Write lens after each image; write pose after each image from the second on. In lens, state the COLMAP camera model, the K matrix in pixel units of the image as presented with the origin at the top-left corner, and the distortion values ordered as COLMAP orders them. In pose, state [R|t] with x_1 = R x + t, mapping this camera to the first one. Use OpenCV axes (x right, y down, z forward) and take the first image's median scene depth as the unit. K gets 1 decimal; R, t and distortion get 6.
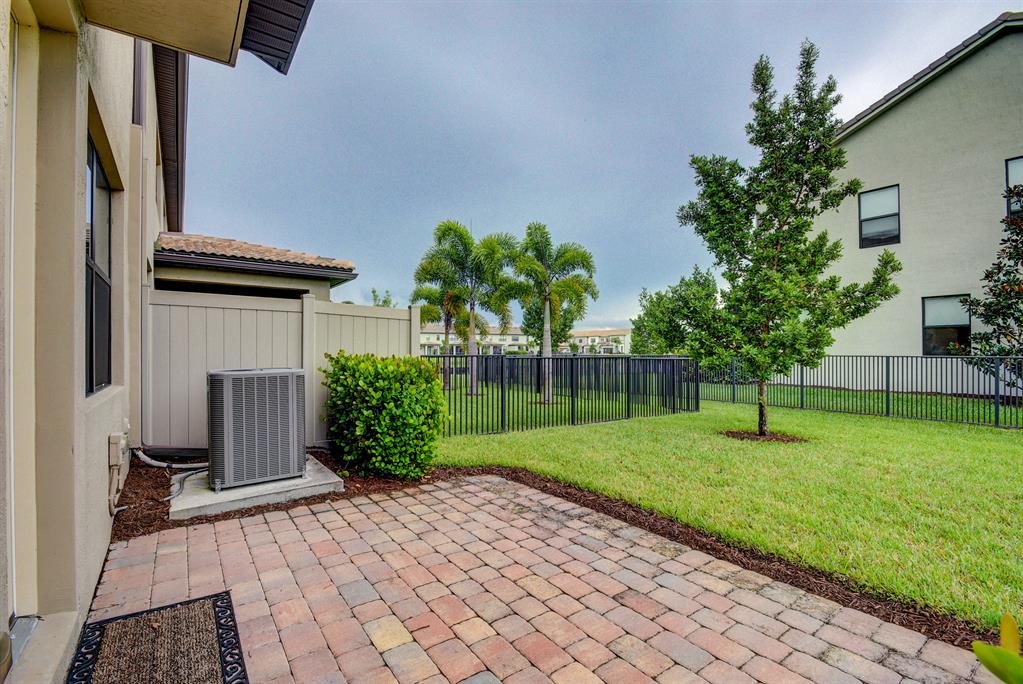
lens RADIAL K [[469.5, 0, 511.9], [0, 469.5, 348.6], [0, 0, 1]] dist [0.000430, -0.000067]
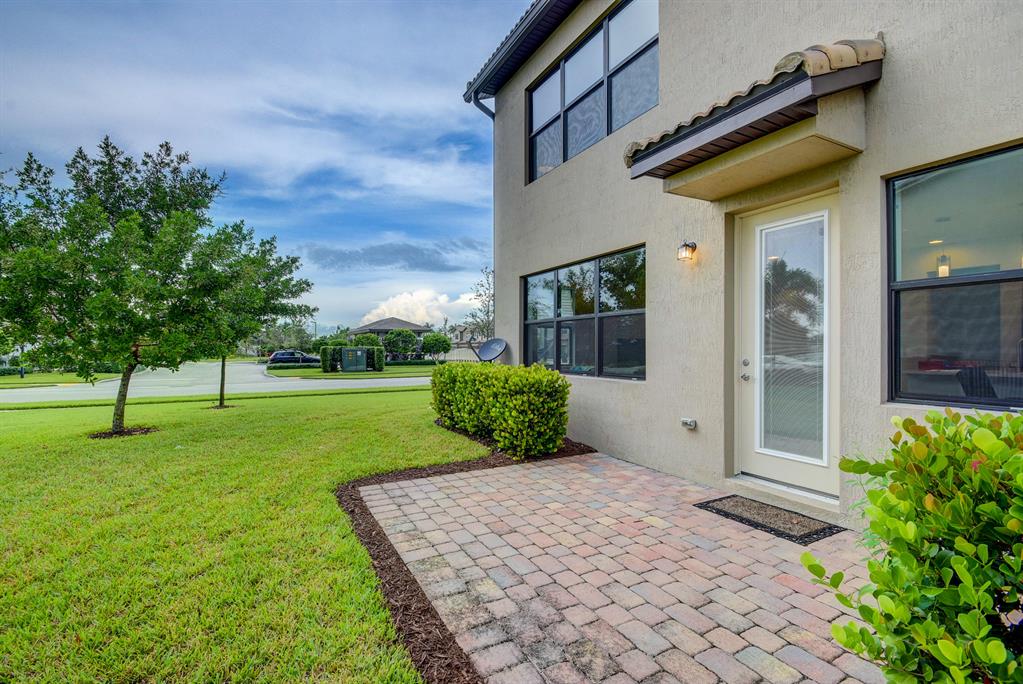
lens RADIAL K [[469.5, 0, 510.1], [0, 469.5, 343.7], [0, 0, 1]] dist [0.000430, -0.000067]
pose [[-0.991234, -0.000080, 0.132116, 0.033710], [-0.002152, 0.999877, -0.015537, -0.024800], [-0.132098, -0.015685, -0.991112, 1.926683]]
